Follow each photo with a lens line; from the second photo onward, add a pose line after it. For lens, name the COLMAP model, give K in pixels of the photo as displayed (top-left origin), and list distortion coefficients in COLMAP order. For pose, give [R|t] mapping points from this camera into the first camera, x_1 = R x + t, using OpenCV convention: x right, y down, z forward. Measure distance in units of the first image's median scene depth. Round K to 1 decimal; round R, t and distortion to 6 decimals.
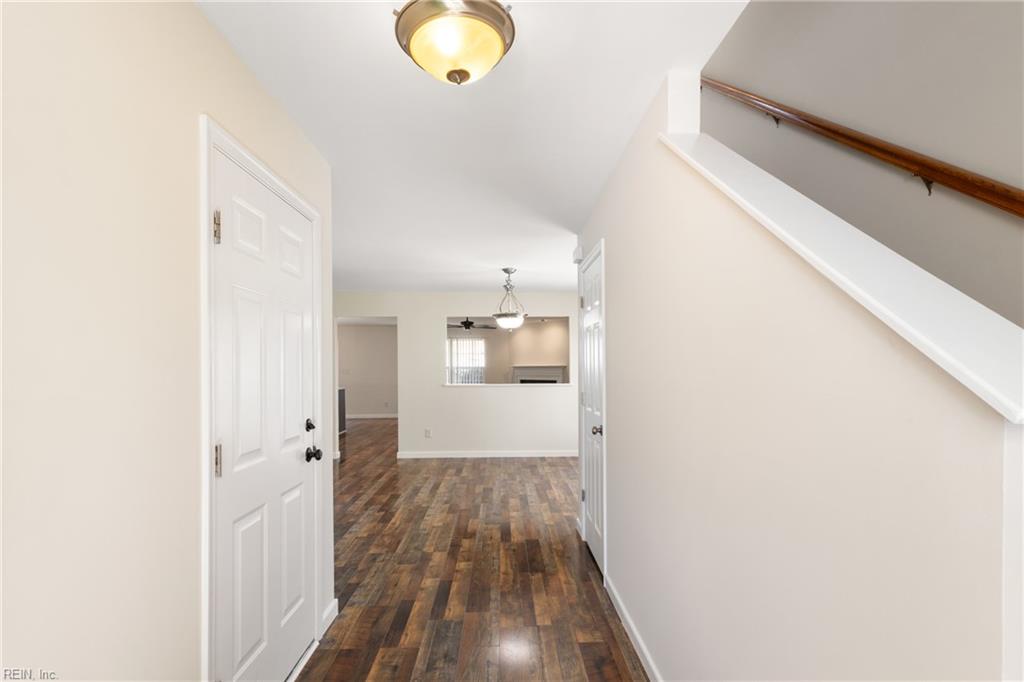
lens RADIAL K [[480.1, 0, 513.1], [0, 480.1, 355.7], [0, 0, 1]] dist [0.000390, 0.000280]
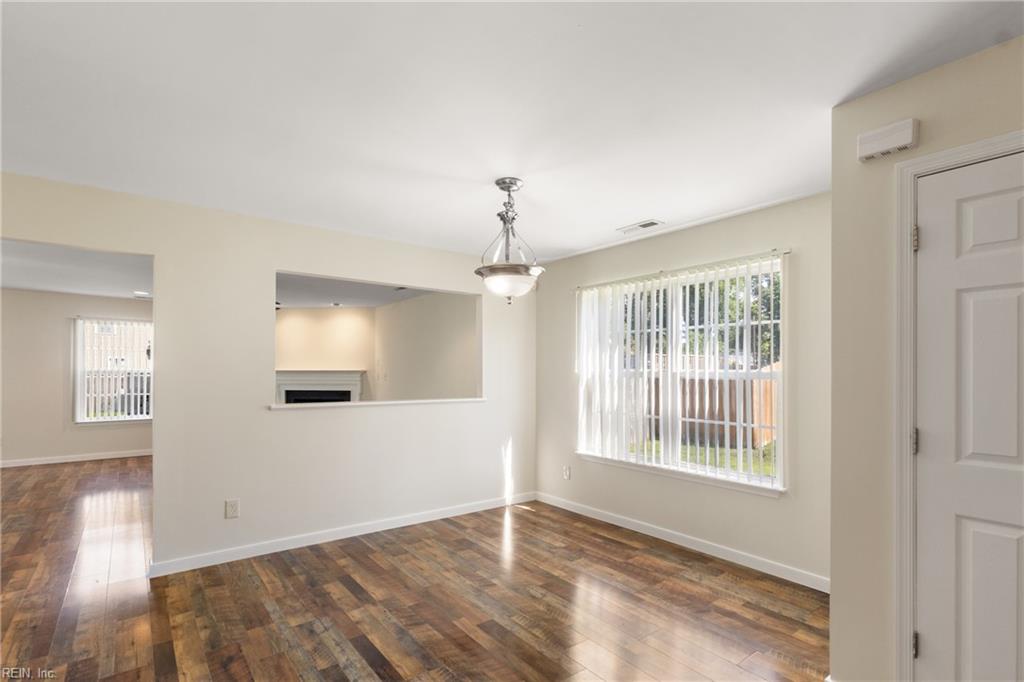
lens RADIAL K [[494.5, 0, 512.8], [0, 494.5, 366.3], [0, 0, 1]] dist [0.029824, 0.000146]
pose [[0.806217, 0.016913, 0.591379, -0.247425], [-0.023454, 0.999719, 0.003383, 0.011769], [-0.591155, -0.016597, 0.806387, 0.439697]]
